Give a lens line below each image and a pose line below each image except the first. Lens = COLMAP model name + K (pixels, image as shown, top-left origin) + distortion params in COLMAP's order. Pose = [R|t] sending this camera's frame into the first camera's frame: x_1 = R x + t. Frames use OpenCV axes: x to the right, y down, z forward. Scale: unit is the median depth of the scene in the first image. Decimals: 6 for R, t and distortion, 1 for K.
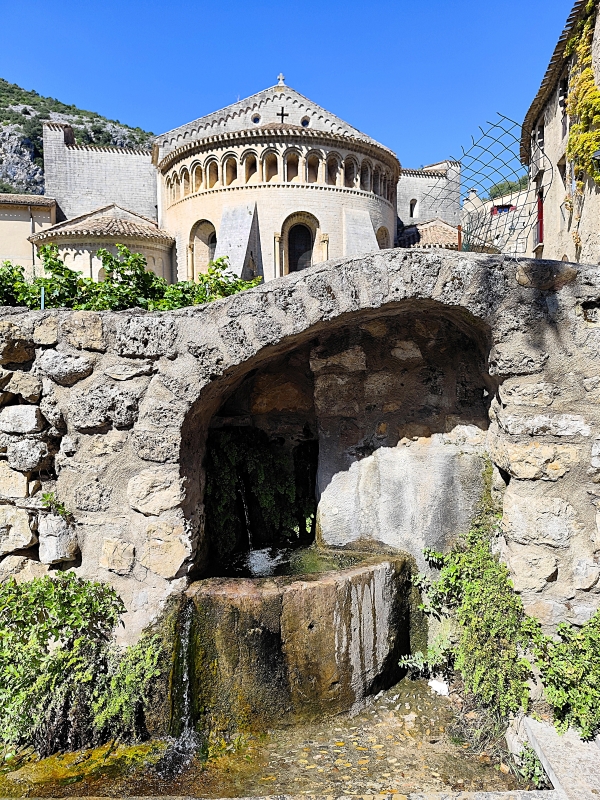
lens RADIAL K [[556.9, 0, 300.0], [0, 556.9, 400.0], [0, 0, 1]] dist [0.005028, -0.001627]
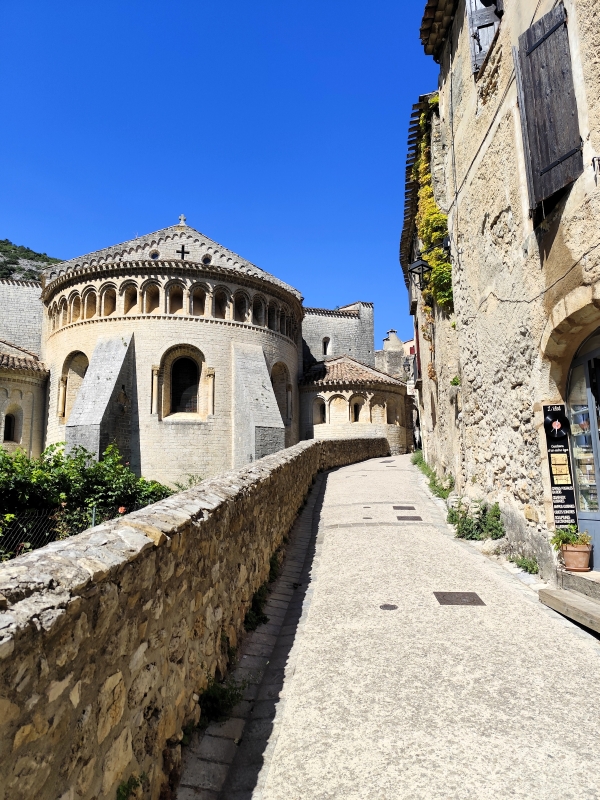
lens RADIAL K [[541.9, 0, 299.6], [0, 541.9, 413.3], [0, 0, 1]] dist [0.045417, -0.057956]
pose [[0.997885, 0.007186, 0.064610, 0.134897], [0.006775, 0.976965, -0.213290, -0.031300], [-0.064654, 0.213277, 0.974850, 0.128529]]
